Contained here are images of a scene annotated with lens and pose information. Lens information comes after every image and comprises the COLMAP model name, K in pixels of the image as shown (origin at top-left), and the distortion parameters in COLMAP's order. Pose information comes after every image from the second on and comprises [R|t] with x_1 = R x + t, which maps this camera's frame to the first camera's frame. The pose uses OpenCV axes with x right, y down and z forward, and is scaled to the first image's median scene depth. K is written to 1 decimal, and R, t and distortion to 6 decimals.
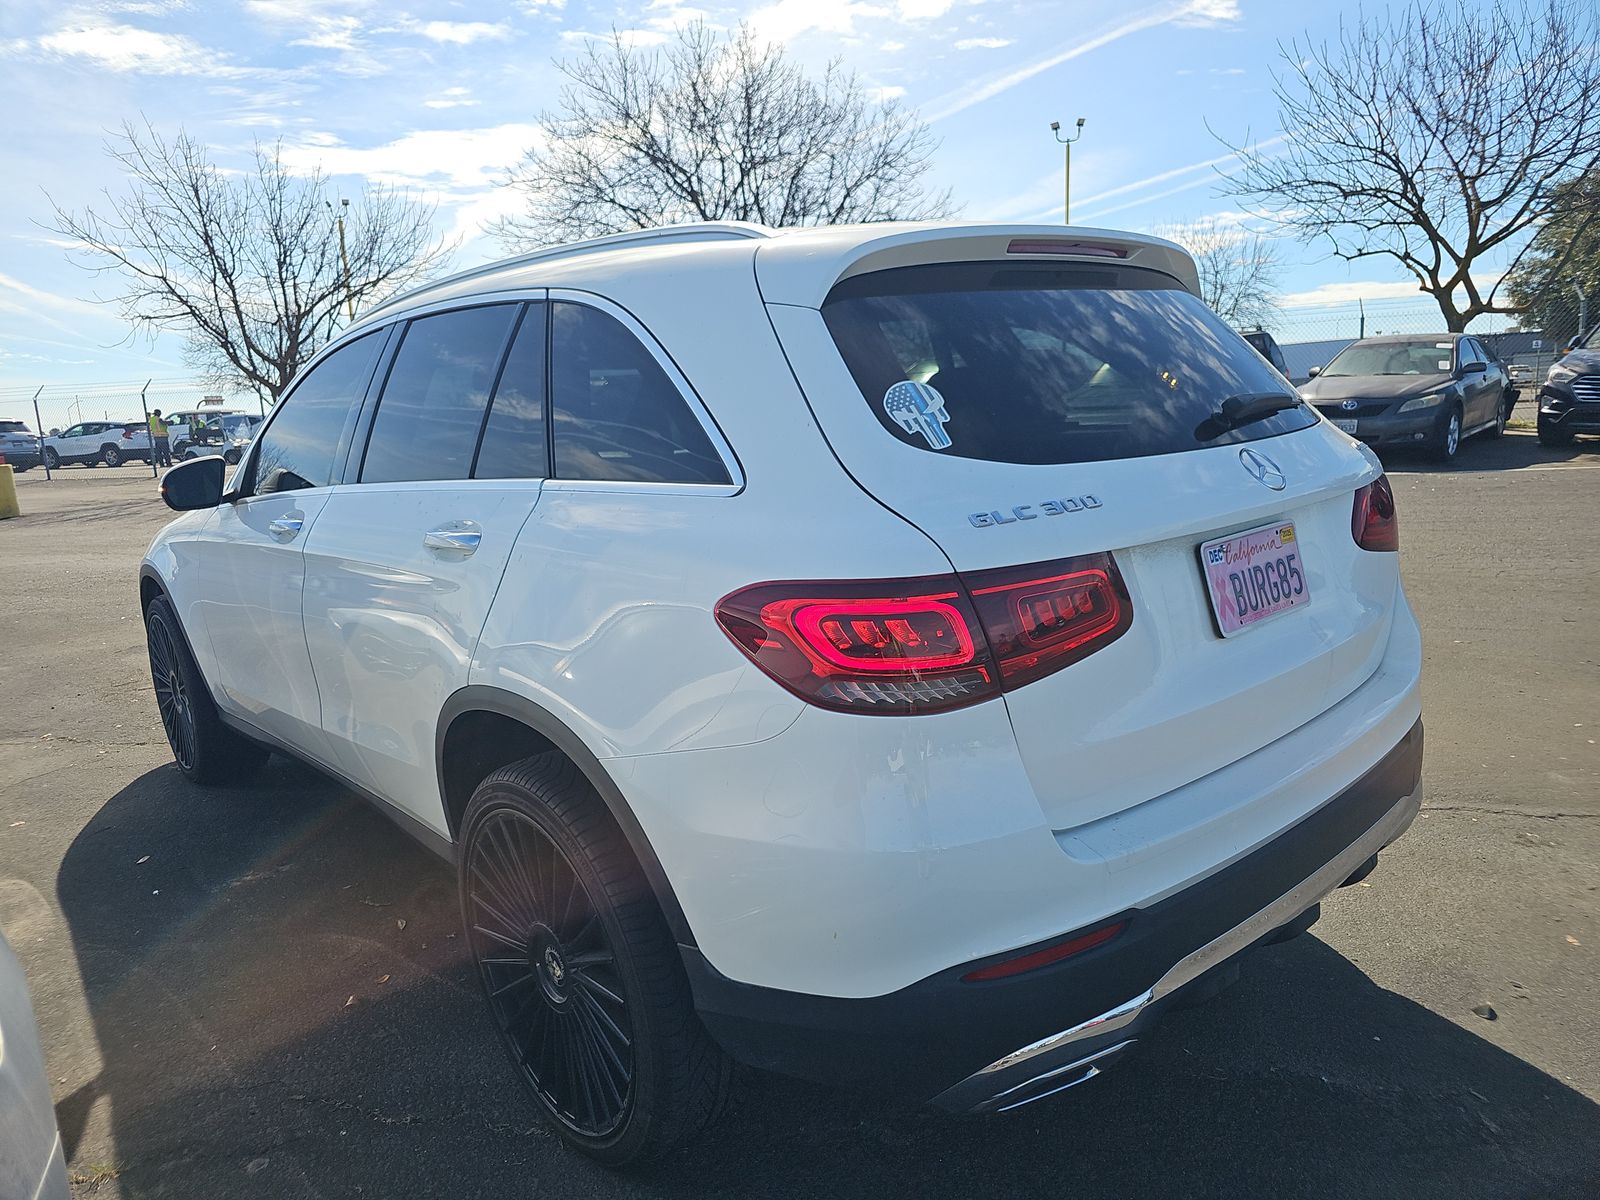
lens RADIAL K [[1060.8, 0, 800.0], [0, 1060.8, 600.0], [0, 0, 1]] dist [0.018171, 0.000521]
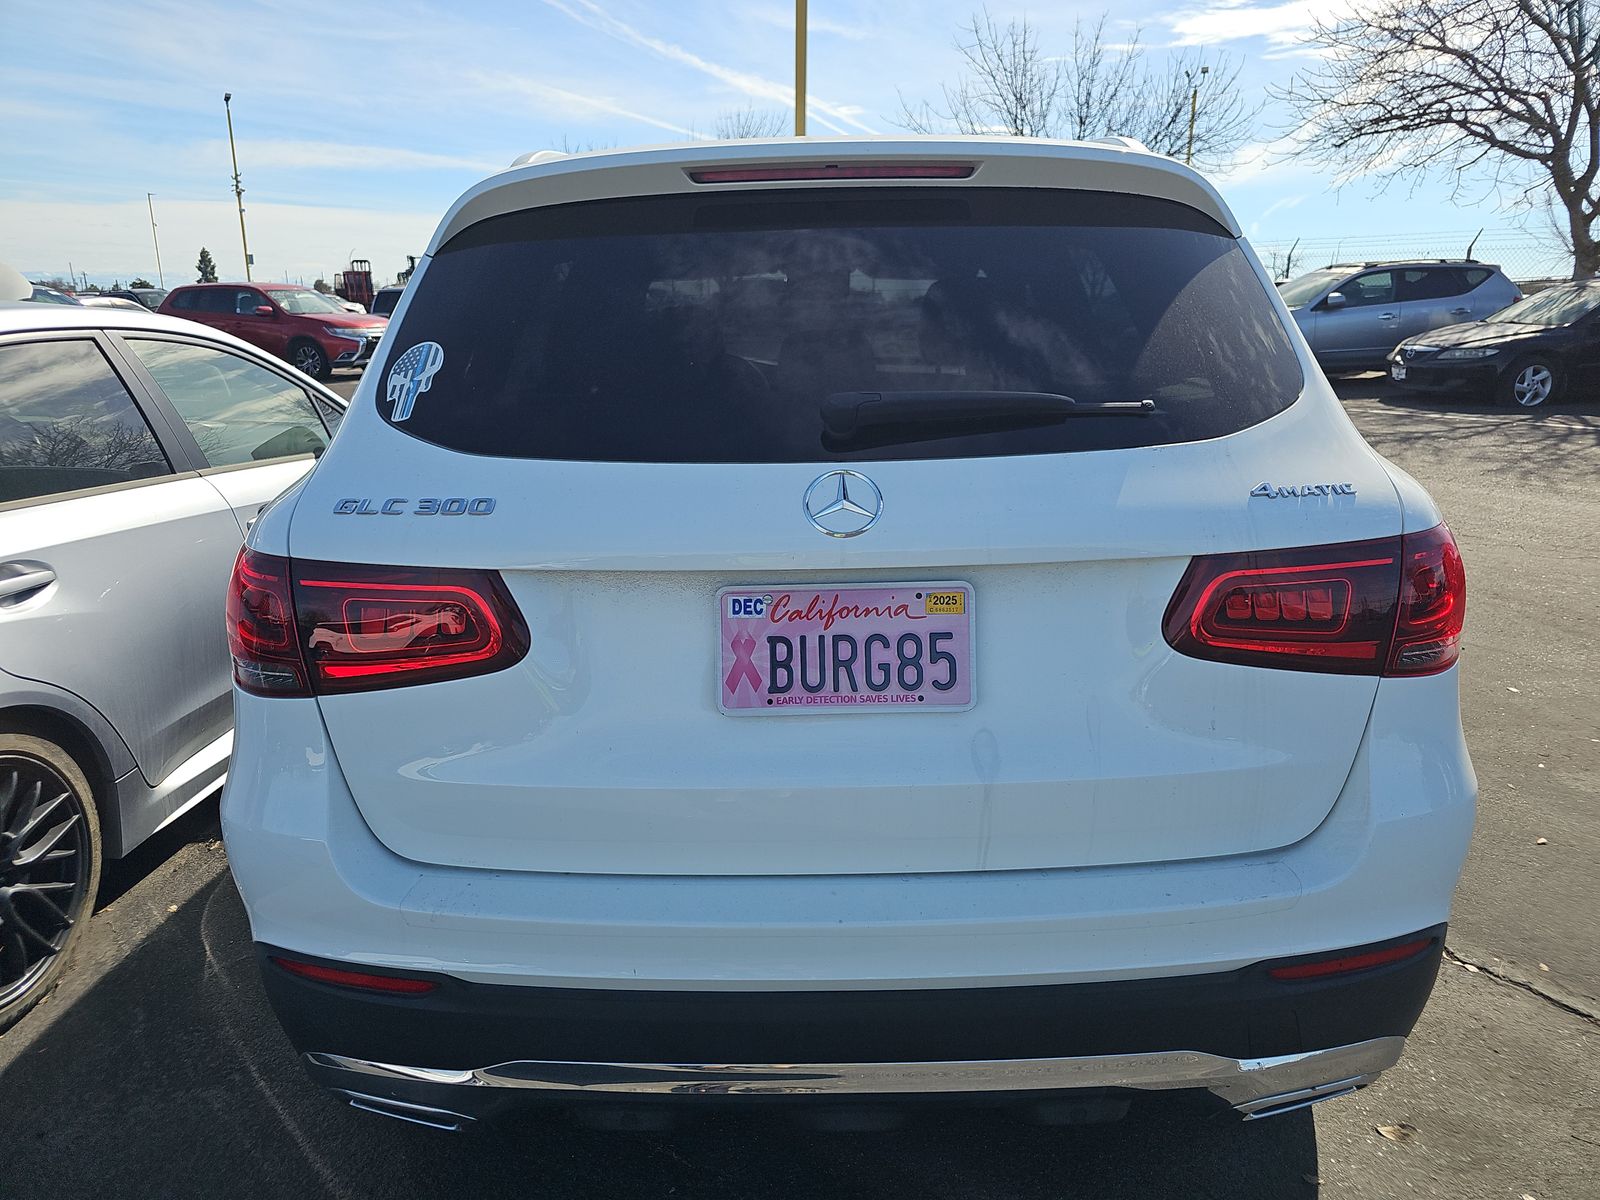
lens RADIAL K [[1060.8, 0, 800.0], [0, 1060.8, 600.0], [0, 0, 1]] dist [0.018171, 0.000521]
pose [[0.761177, 0.221391, -0.609587, 0.848400], [-0.155913, 0.974832, 0.159356, -0.165627], [0.629524, -0.026255, 0.776537, 0.434019]]
